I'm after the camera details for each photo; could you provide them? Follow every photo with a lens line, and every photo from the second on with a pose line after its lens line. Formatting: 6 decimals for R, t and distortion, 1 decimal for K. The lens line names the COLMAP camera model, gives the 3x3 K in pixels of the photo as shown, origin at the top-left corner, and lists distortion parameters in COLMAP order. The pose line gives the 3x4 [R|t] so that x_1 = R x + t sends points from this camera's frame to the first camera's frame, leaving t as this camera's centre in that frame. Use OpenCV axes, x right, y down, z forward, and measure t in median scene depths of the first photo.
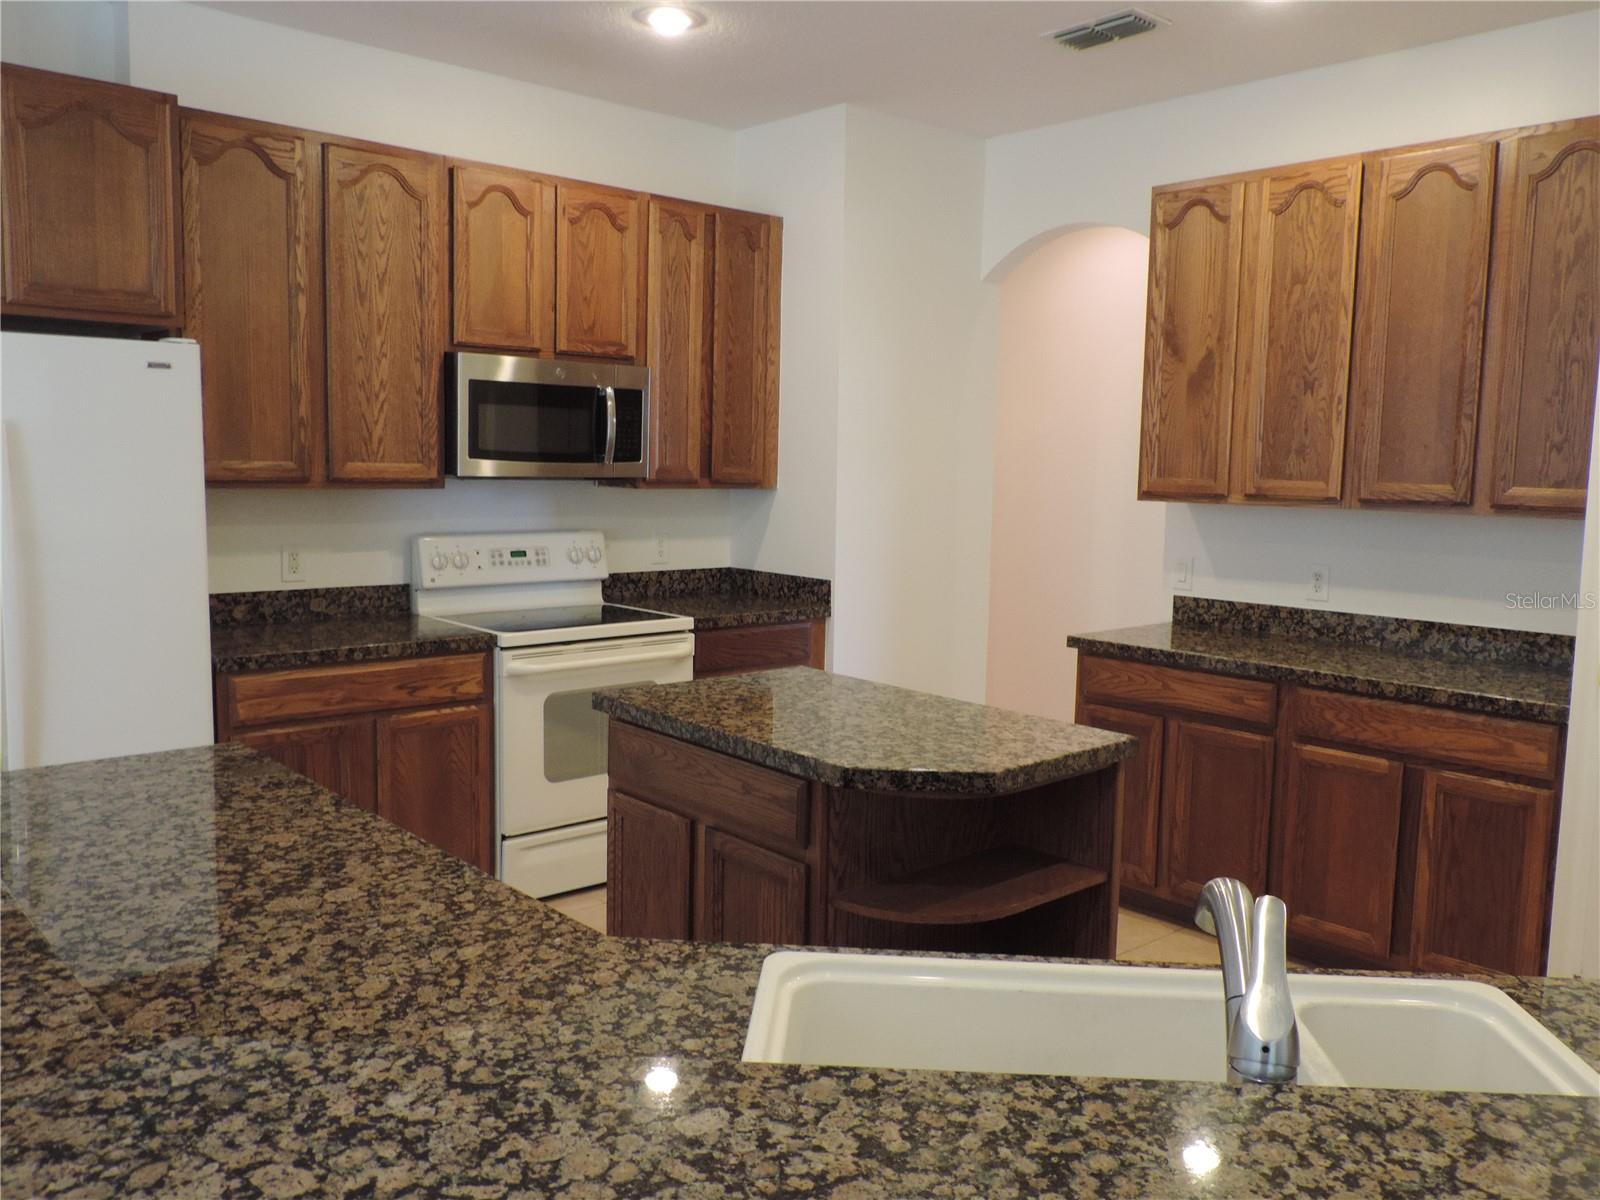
lens RADIAL K [[1300.0, 0, 801.8], [0, 1300.0, 598.3], [0, 0, 1]] dist [-0.008660, -0.006604]
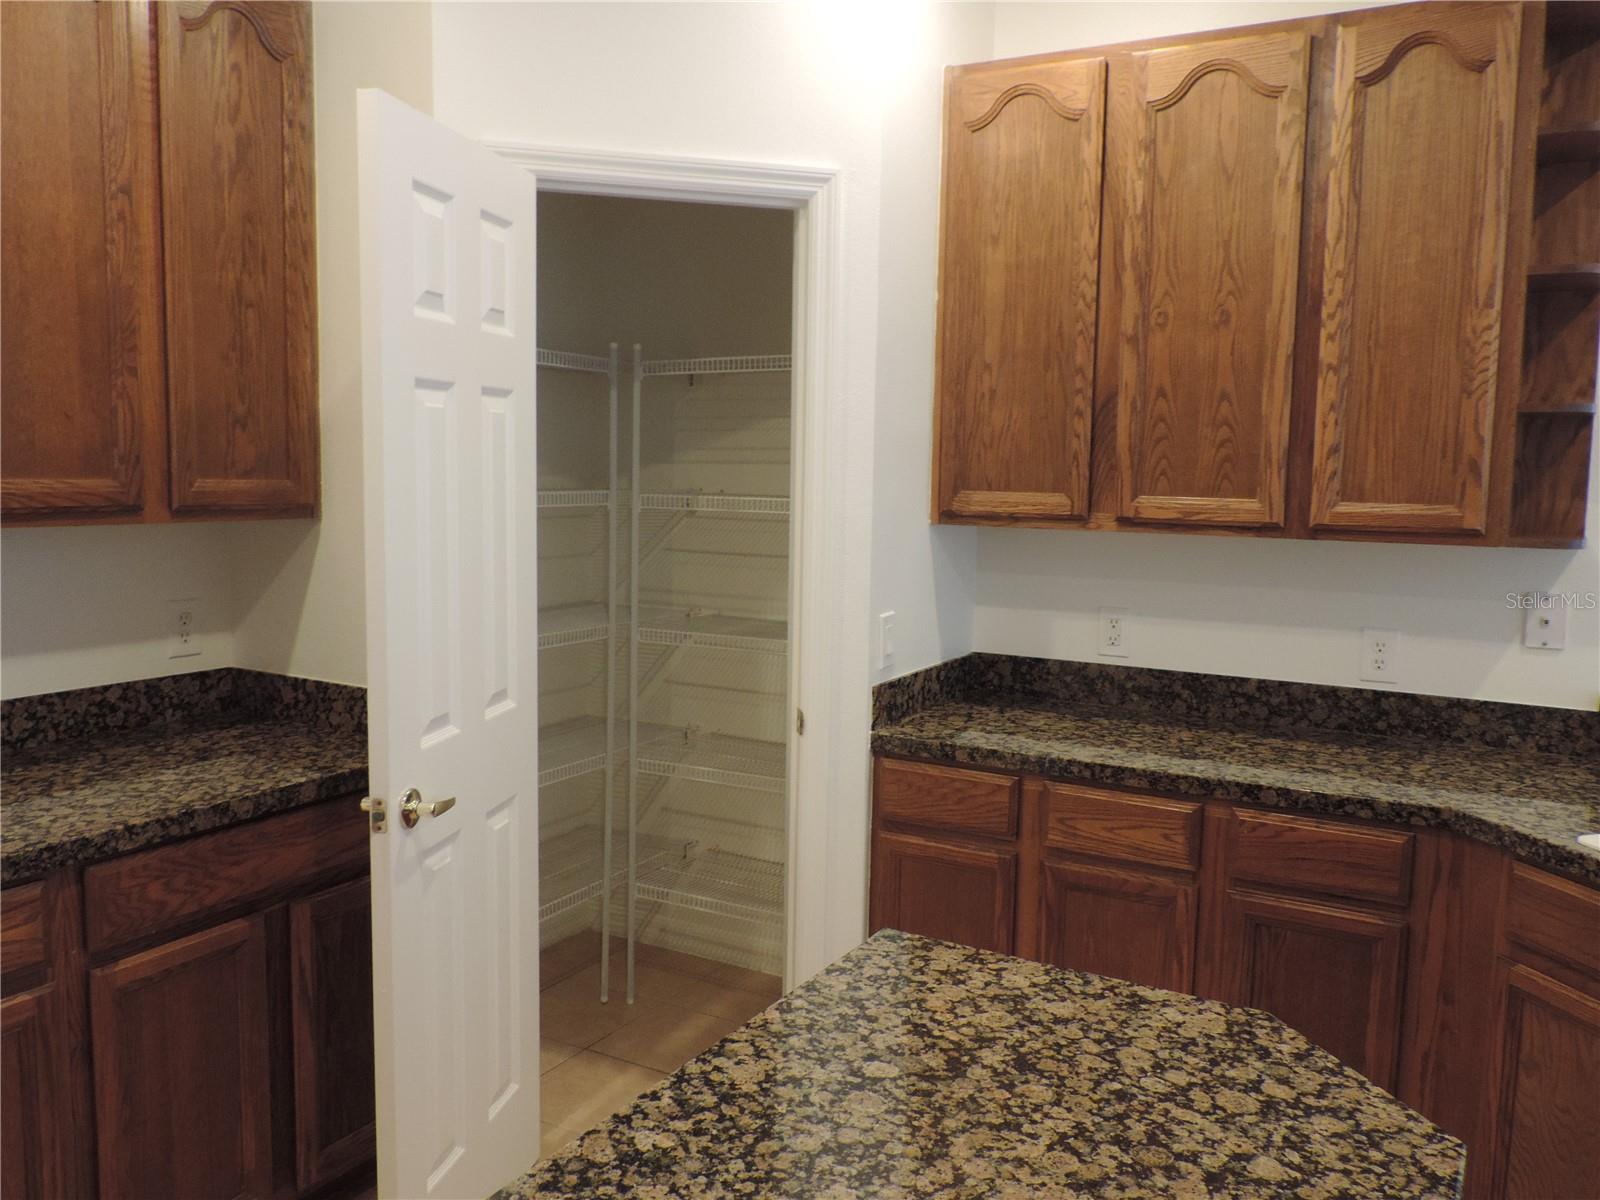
lens RADIAL K [[1300.0, 0, 803.9], [0, 1300.0, 605.1], [0, 0, 1]] dist [-0.008660, -0.006604]
pose [[-0.334729, -0.128511, 0.933510, -0.210179], [0.067353, 0.984860, 0.159731, -0.108394], [-0.939904, 0.116342, -0.321006, 0.927829]]
